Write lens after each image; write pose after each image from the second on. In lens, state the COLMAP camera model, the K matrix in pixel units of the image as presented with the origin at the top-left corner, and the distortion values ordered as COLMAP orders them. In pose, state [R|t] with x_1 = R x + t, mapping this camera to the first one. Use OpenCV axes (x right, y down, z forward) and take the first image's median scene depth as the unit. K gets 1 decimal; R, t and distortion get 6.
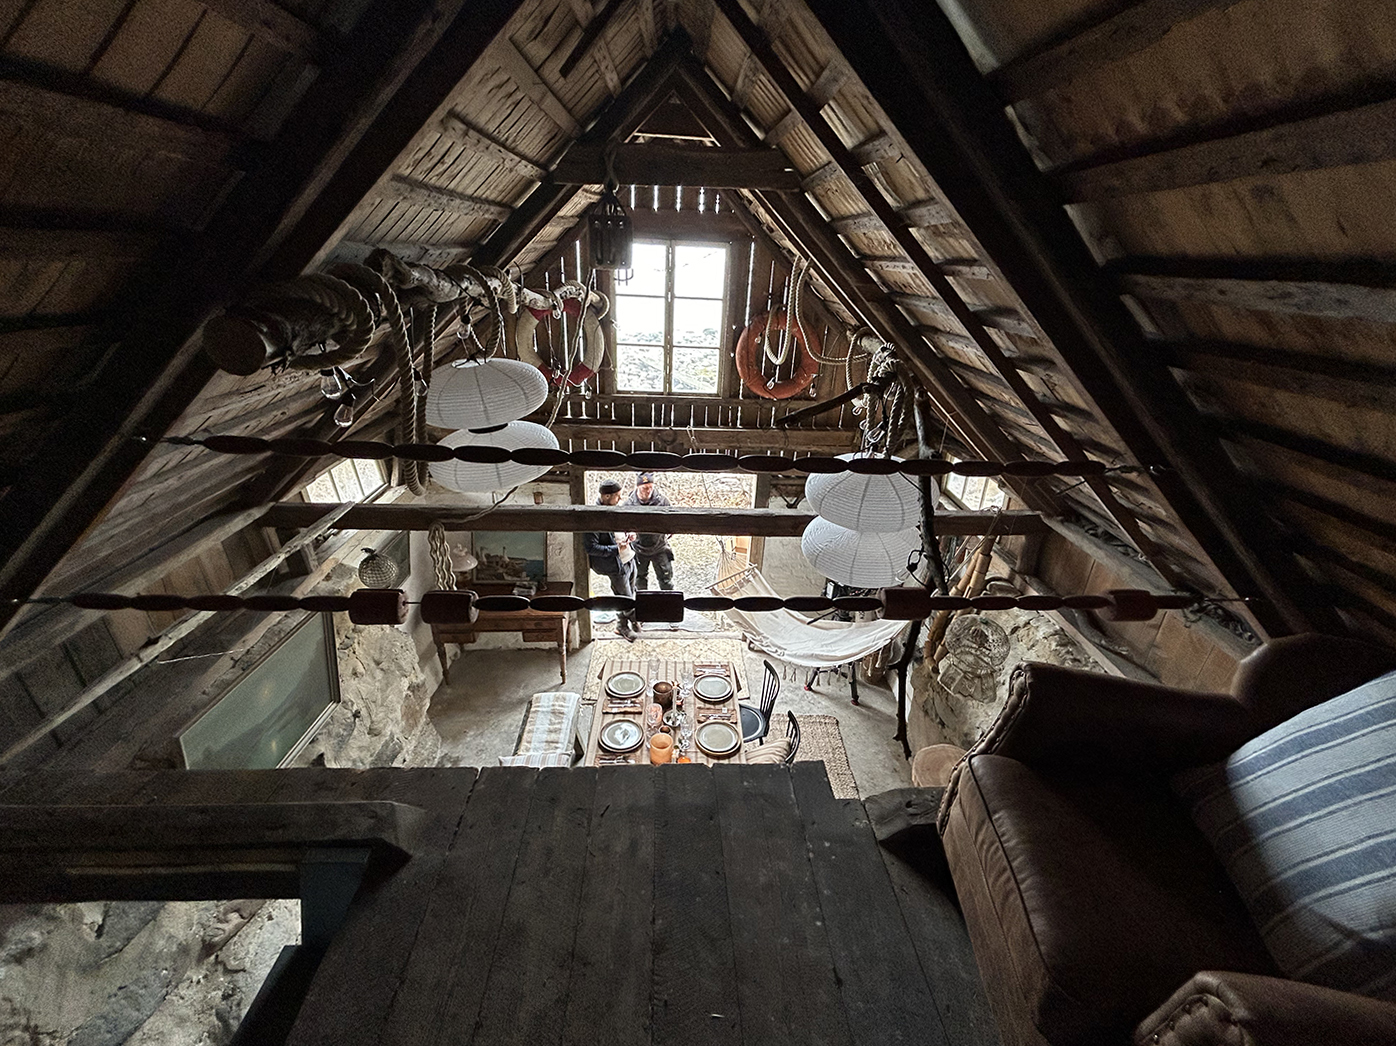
lens RADIAL K [[562.7, 0, 696.2], [0, 562.7, 515.9], [0, 0, 1]] dist [0.002447, -0.000702]
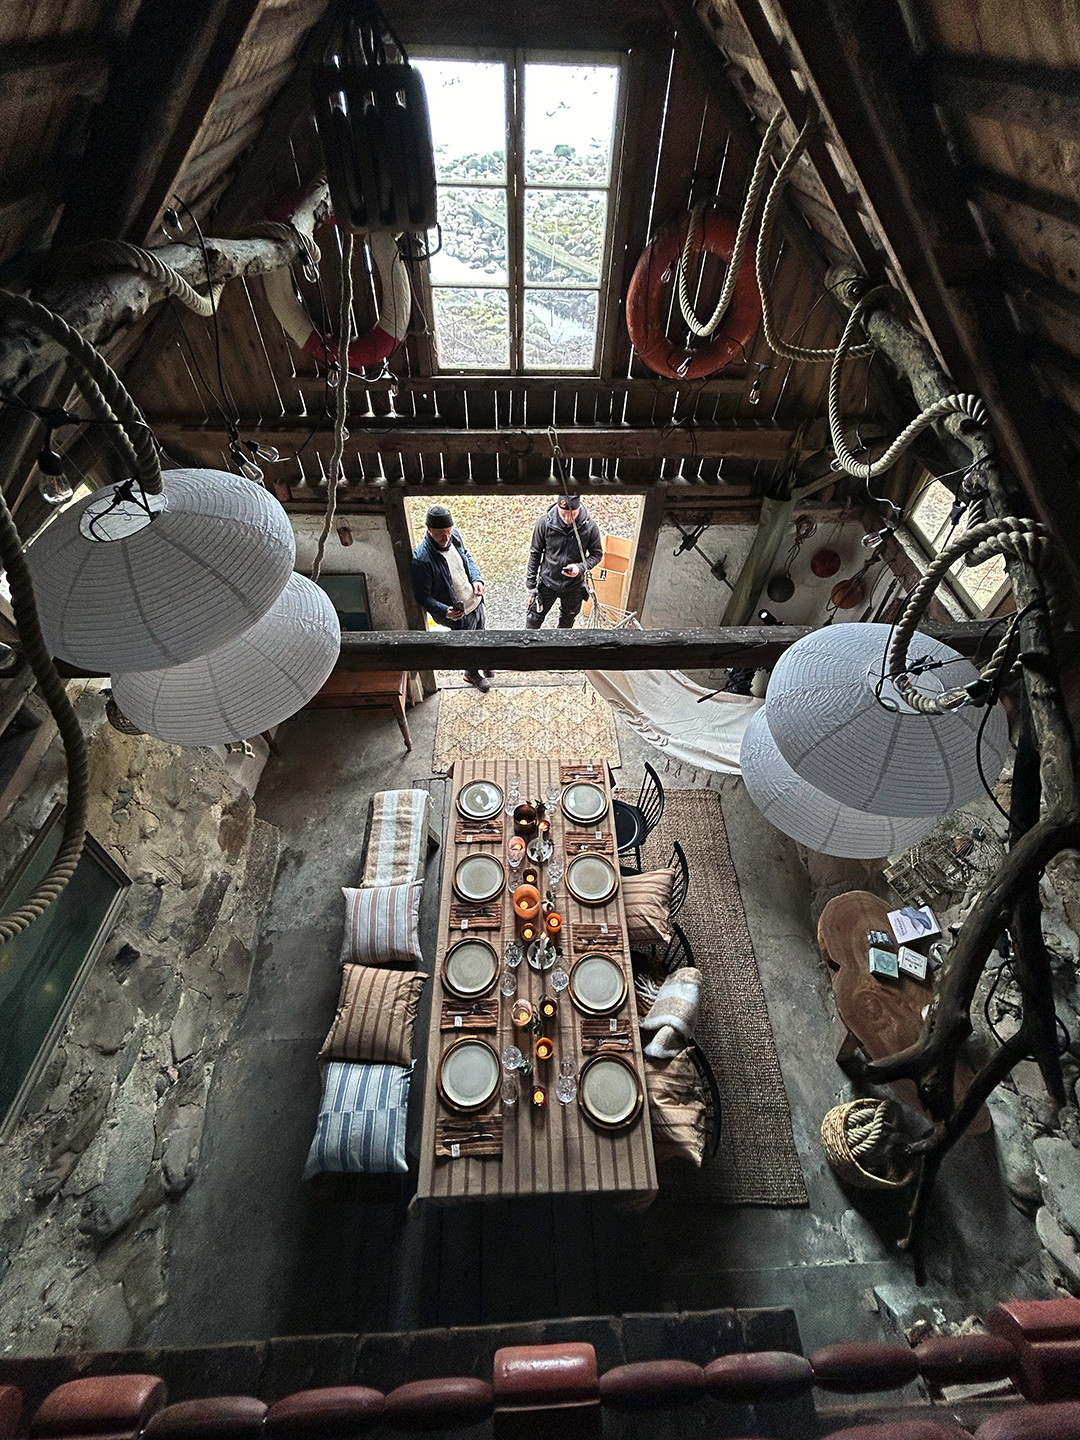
lens RADIAL K [[580.5, 0, 542.4], [0, 580.5, 719.4], [0, 0, 1]] dist [0.002447, -0.000702]
pose [[0.999863, -0.009107, -0.013815, -0.019371], [0.014252, 0.898189, 0.439378, -0.187835], [0.008407, -0.439515, 0.898196, 0.276042]]
